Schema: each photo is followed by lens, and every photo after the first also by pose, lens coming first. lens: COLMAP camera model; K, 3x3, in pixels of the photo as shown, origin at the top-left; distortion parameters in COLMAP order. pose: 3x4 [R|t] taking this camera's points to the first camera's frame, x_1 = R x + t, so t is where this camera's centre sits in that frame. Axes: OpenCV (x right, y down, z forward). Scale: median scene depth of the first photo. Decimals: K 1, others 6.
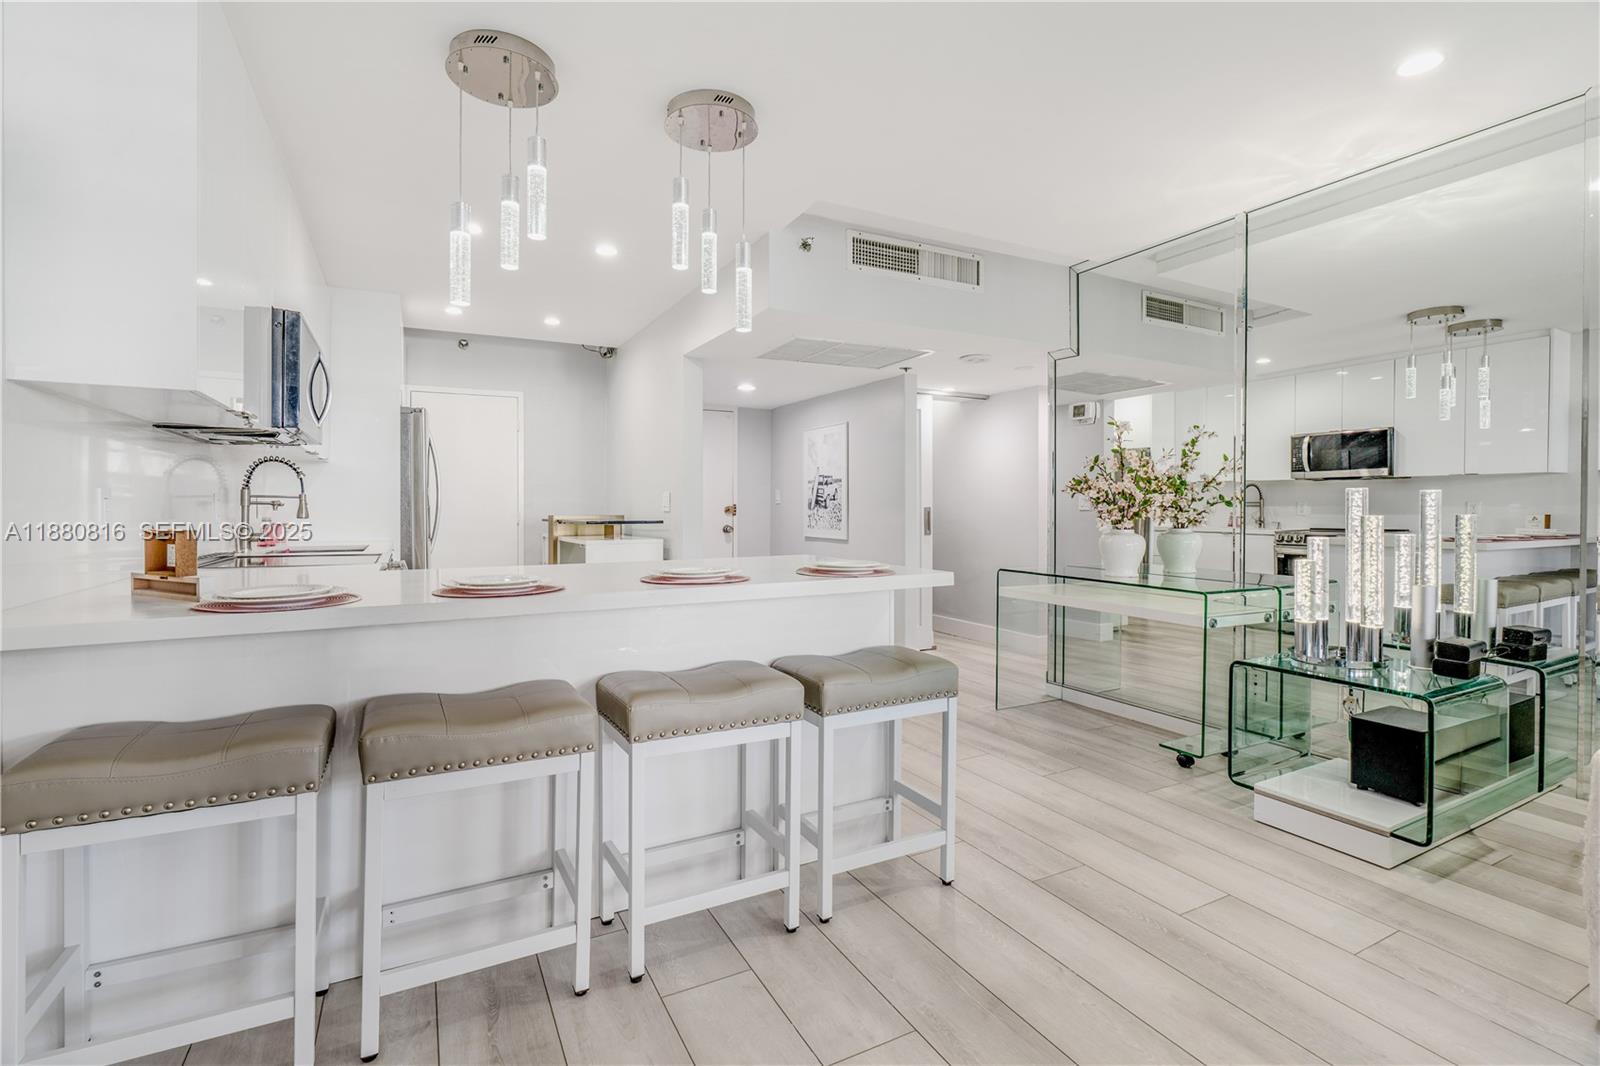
lens RADIAL K [[717.6, 0, 795.4], [0, 717.6, 523.2], [0, 0, 1]] dist [-0.015087, -0.000038]
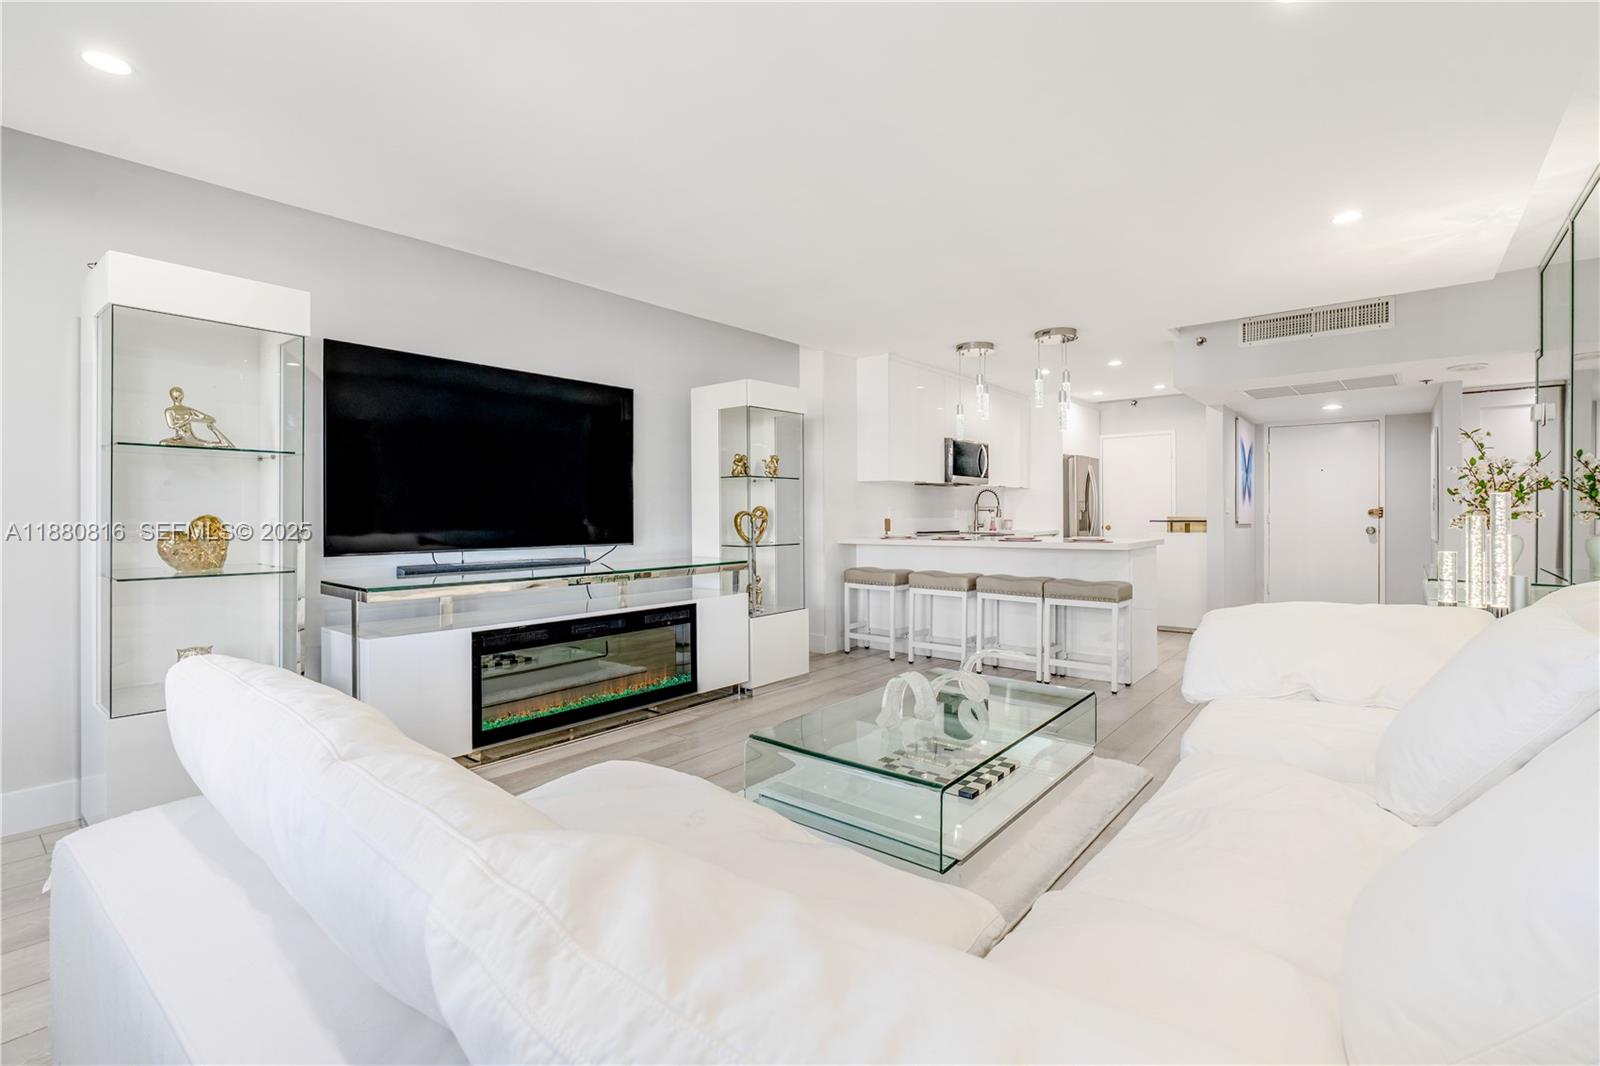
lens RADIAL K [[733.1, 0, 796.9], [0, 733.1, 516.3], [0, 0, 1]] dist [0.001299, 0.000303]
pose [[0.384268, 0.001001, -0.923221, 0.900454], [-0.015837, 0.999859, -0.005508, 0.009685], [0.923086, 0.016738, 0.384230, -0.326462]]
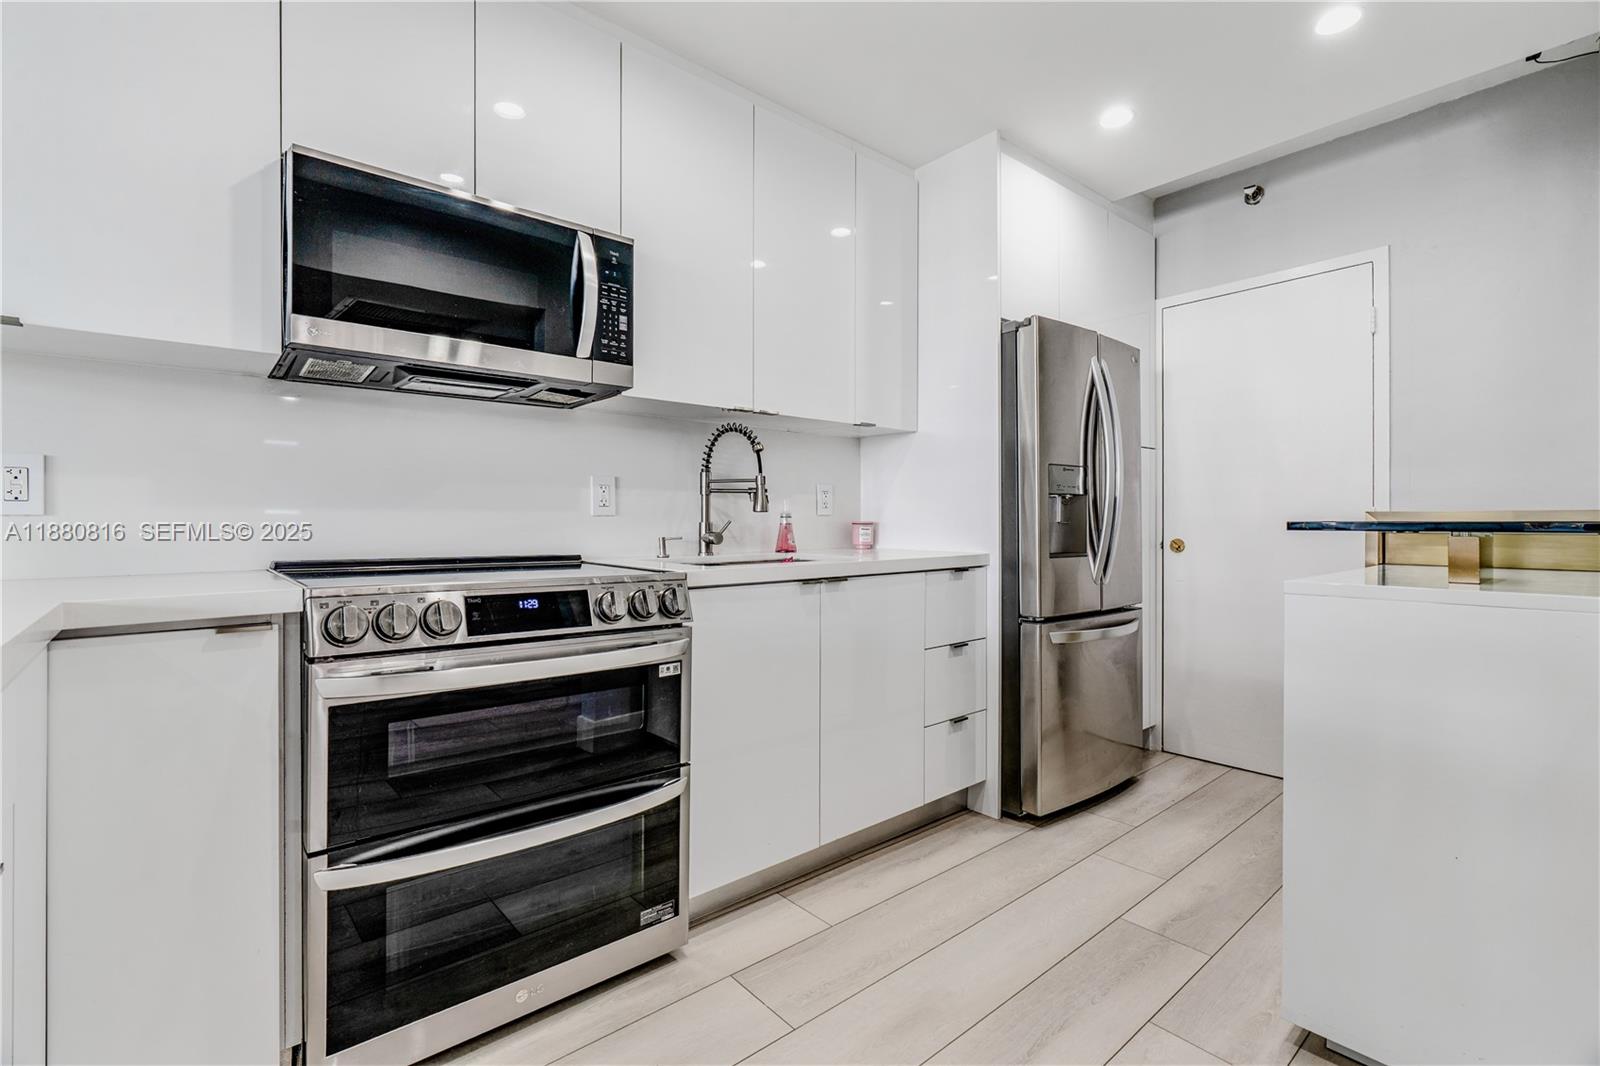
lens RADIAL K [[717.6, 0, 795.4], [0, 717.6, 523.2], [0, 0, 1]] dist [-0.015087, -0.000038]
pose [[0.212347, 0.002148, -0.977192, -0.022668], [-0.021994, 0.999755, -0.002581, 0.003983], [0.976947, 0.022040, 0.212342, 0.727697]]
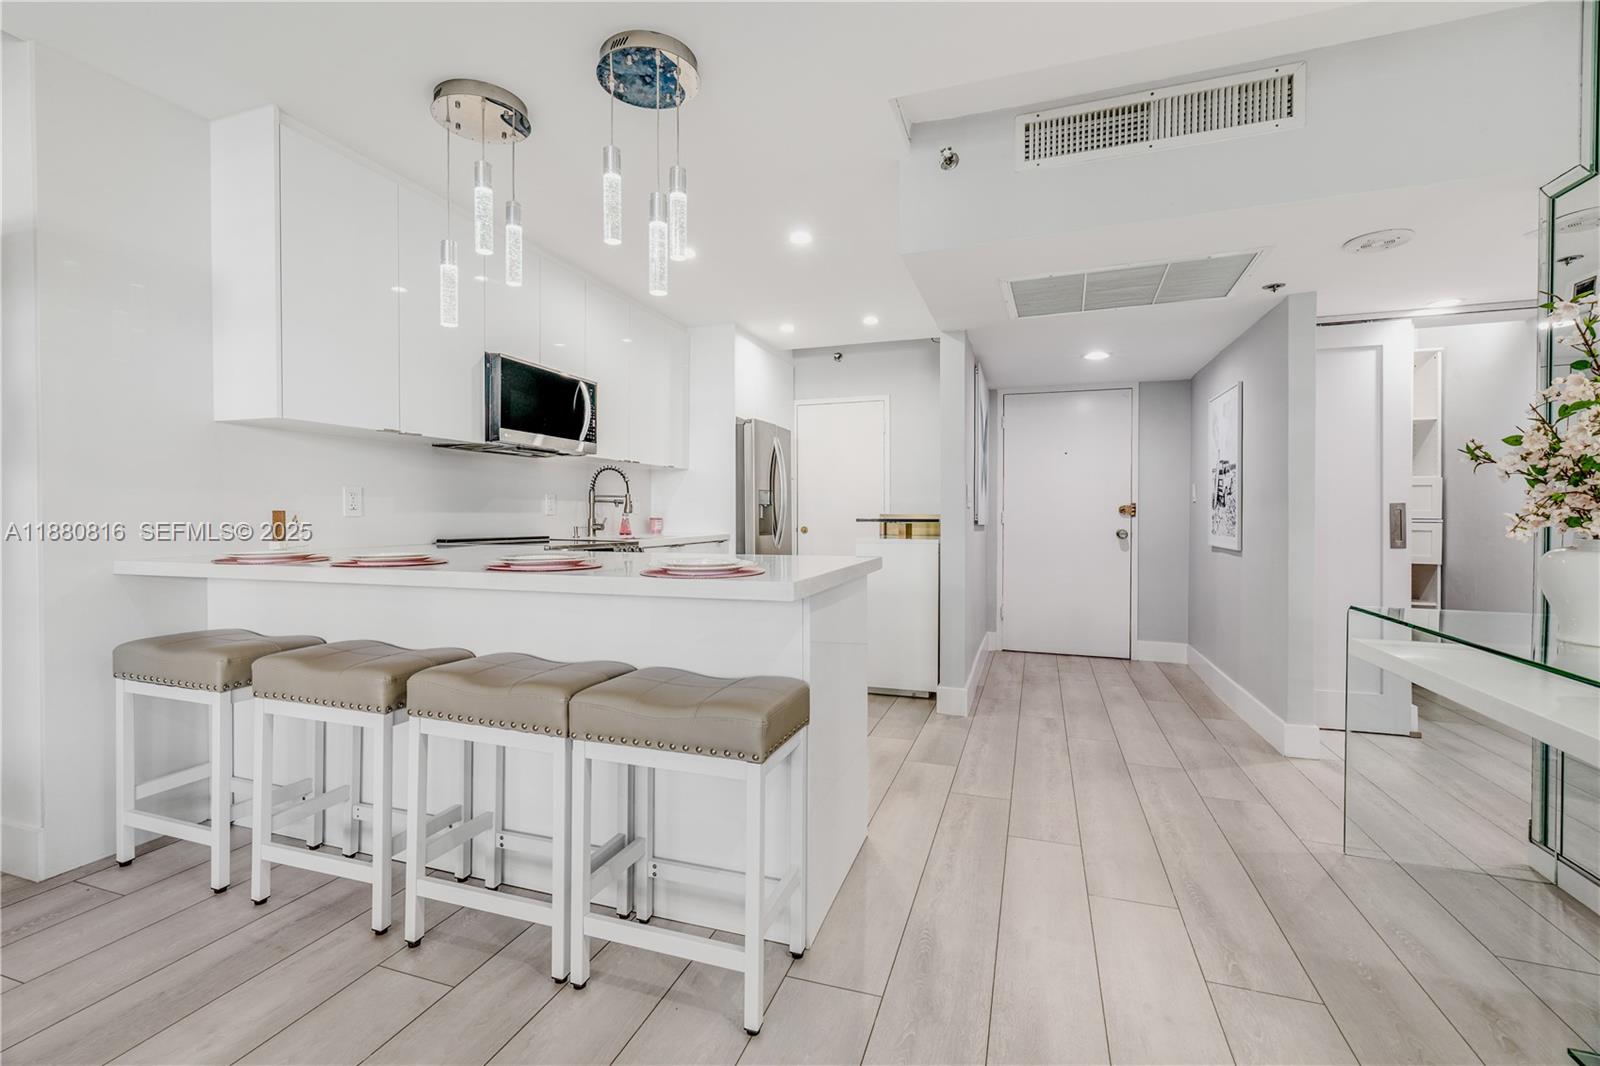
lens RADIAL K [[716.8, 0, 790.3], [0, 716.8, 522.6], [0, 0, 1]] dist [-0.005772, 0.000000]
pose [[0.681587, 0.009010, -0.731682, 0.366731], [-0.018643, 0.999813, -0.005054, 0.009430], [0.731500, 0.017085, 0.681628, 0.275344]]
